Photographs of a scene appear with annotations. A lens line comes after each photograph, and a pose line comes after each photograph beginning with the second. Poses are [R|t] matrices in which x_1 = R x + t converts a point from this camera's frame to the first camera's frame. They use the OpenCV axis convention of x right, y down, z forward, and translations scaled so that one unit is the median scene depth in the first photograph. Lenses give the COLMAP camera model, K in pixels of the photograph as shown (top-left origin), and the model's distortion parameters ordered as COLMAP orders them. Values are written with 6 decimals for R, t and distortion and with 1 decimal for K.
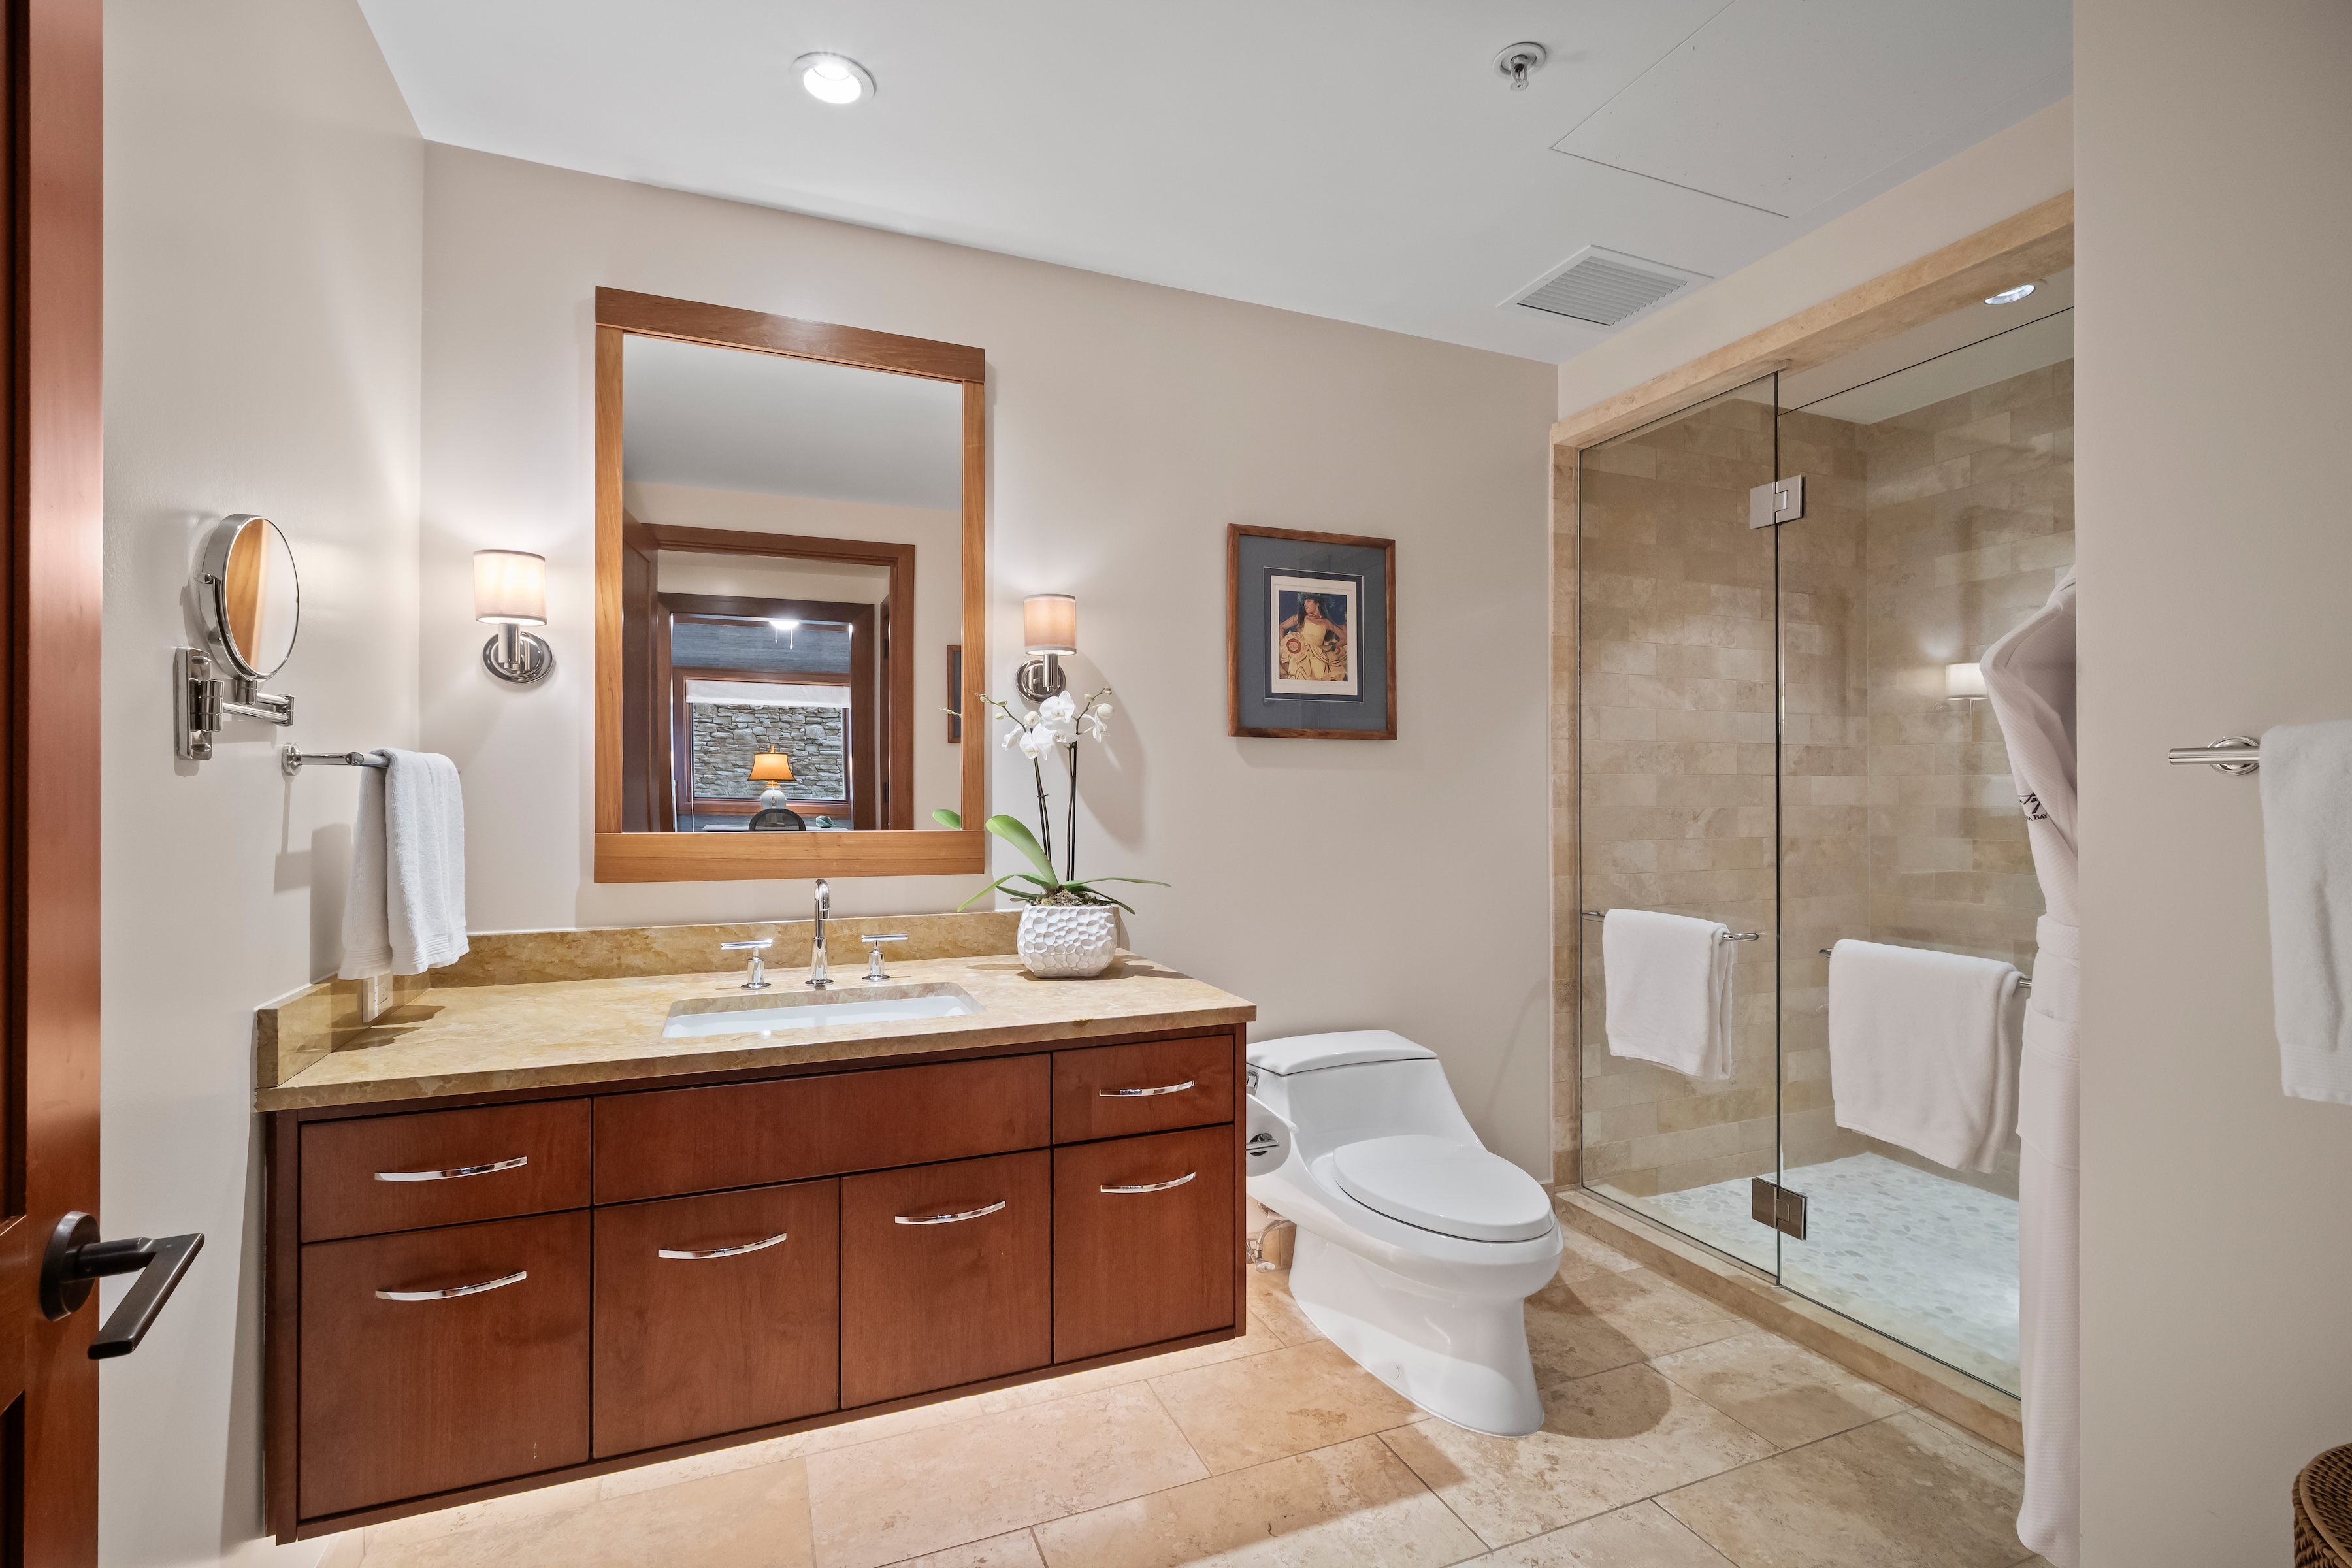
lens RADIAL K [[1047.1, 0, 1176.0], [0, 1047.1, 775.8], [0, 0, 1]] dist [0.000820, -0.000015]
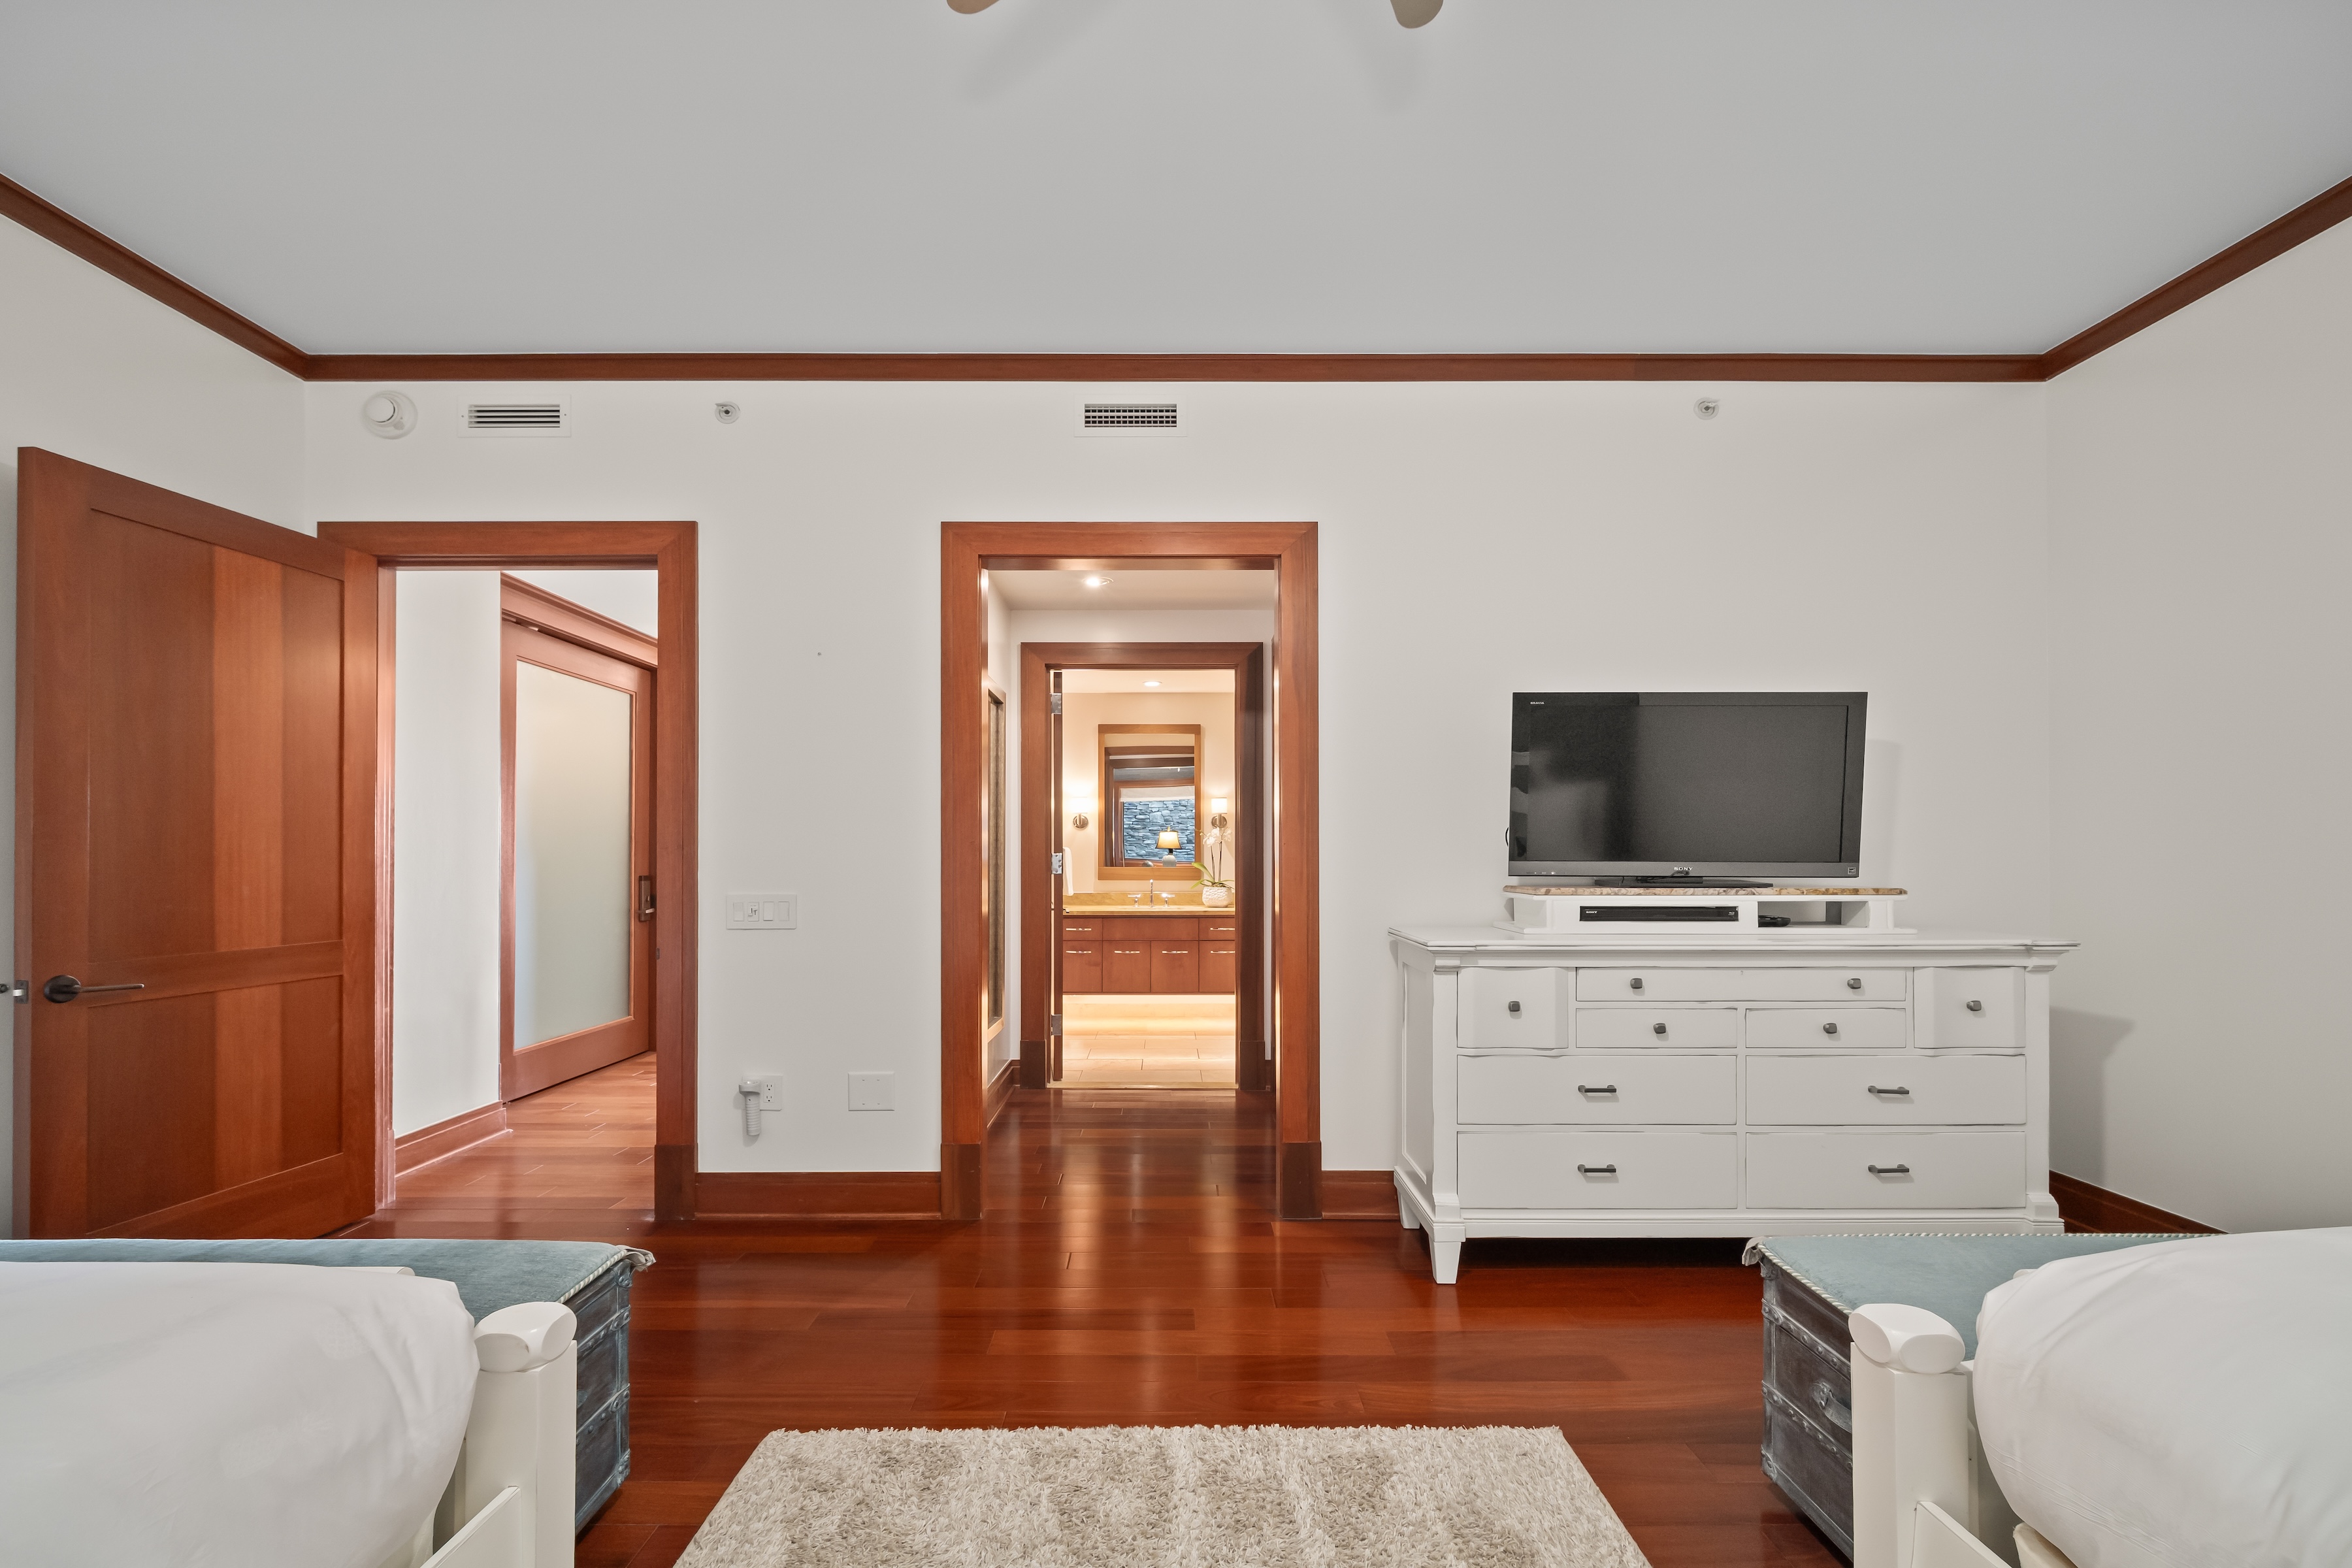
lens RADIAL K [[1047.1, 0, 1176.0], [0, 1047.1, 775.8], [0, 0, 1]] dist [0.000820, -0.000015]
pose [[0.926765, -0.028808, -0.374535, 1.131481], [0.006320, 0.998110, -0.061131, -0.042341], [0.375588, 0.054286, 0.925196, -2.413390]]
